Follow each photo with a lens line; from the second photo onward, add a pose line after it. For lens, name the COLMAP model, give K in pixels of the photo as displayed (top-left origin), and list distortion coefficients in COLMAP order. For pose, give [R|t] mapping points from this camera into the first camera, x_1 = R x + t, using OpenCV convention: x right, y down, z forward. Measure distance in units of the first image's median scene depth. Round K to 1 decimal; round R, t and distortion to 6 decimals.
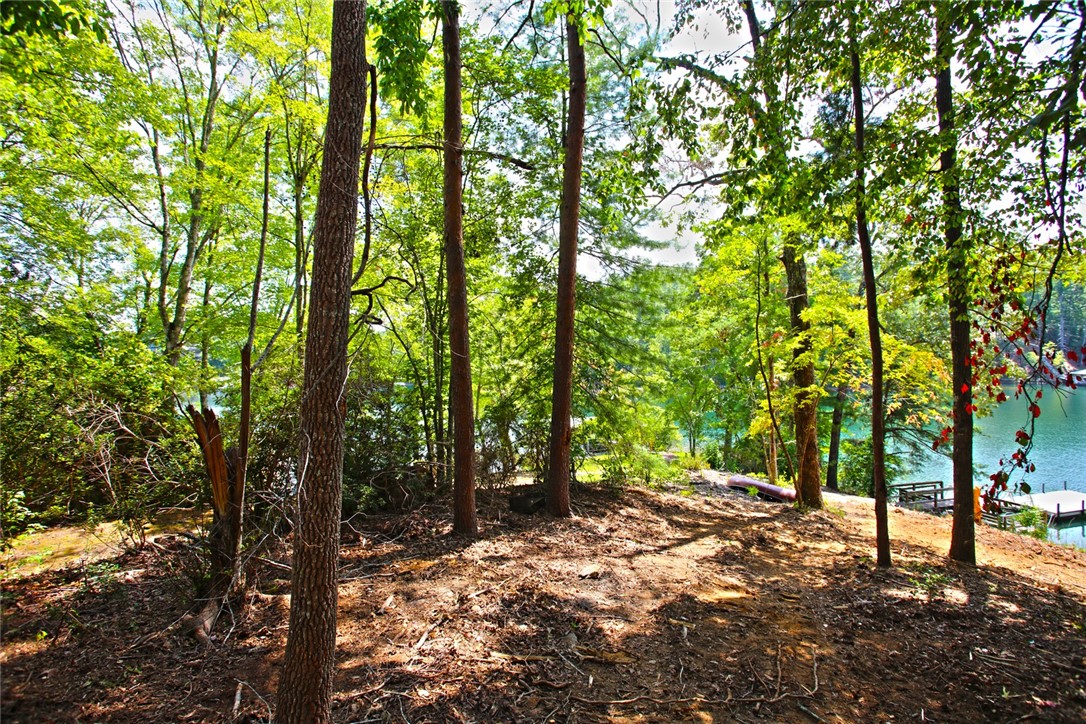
lens RADIAL K [[537.2, 0, 547.4], [0, 537.2, 368.8], [0, 0, 1]] dist [-0.041427, 0.022024]
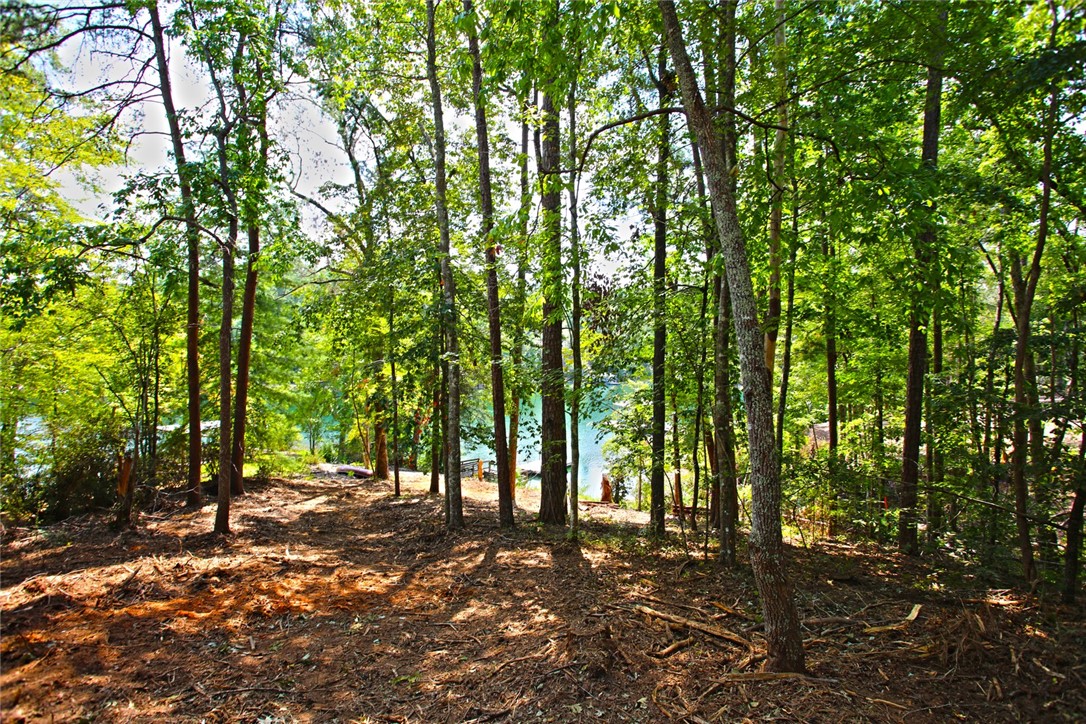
lens RADIAL K [[537.2, 0, 547.4], [0, 537.2, 368.0], [0, 0, 1]] dist [-0.041427, 0.022024]
pose [[0.777869, 0.018052, 0.628168, -0.246139], [-0.025399, 0.999674, 0.002724, -0.156098], [-0.627914, -0.018073, 0.778073, -0.881758]]
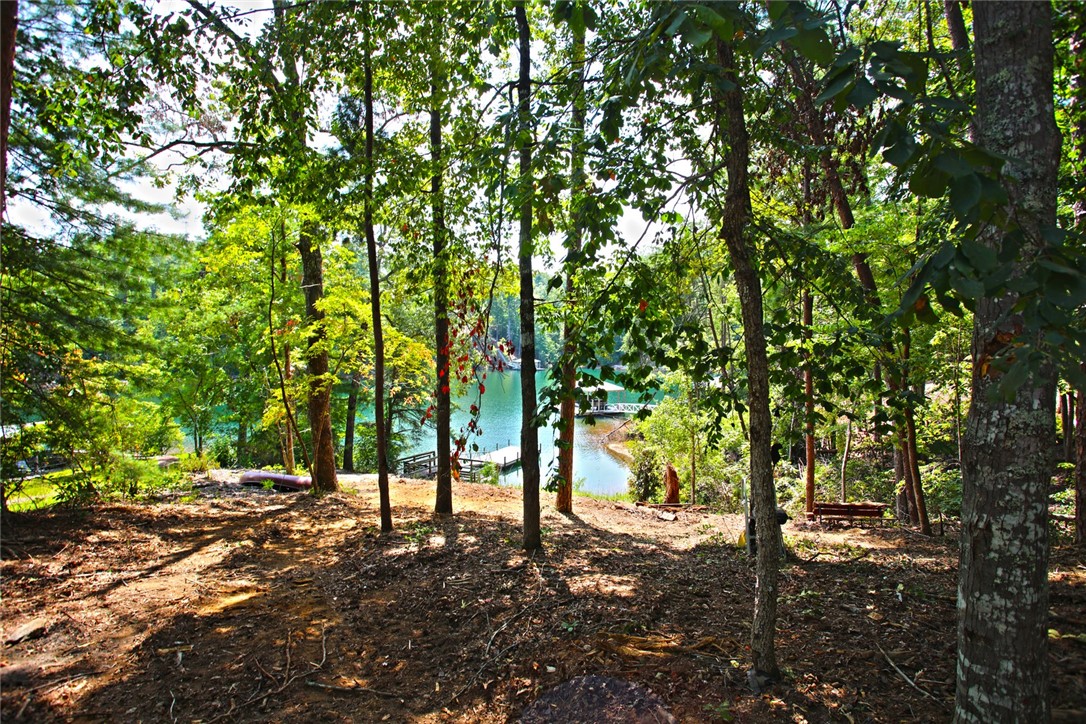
lens RADIAL K [[537.2, 0, 546.3], [0, 537.2, 367.8], [0, 0, 1]] dist [-0.041427, 0.022024]
pose [[0.664065, -0.011433, 0.747587, 0.007645], [-0.002921, 0.999836, 0.017886, 0.000875], [-0.747669, -0.014061, 0.663923, -0.008396]]
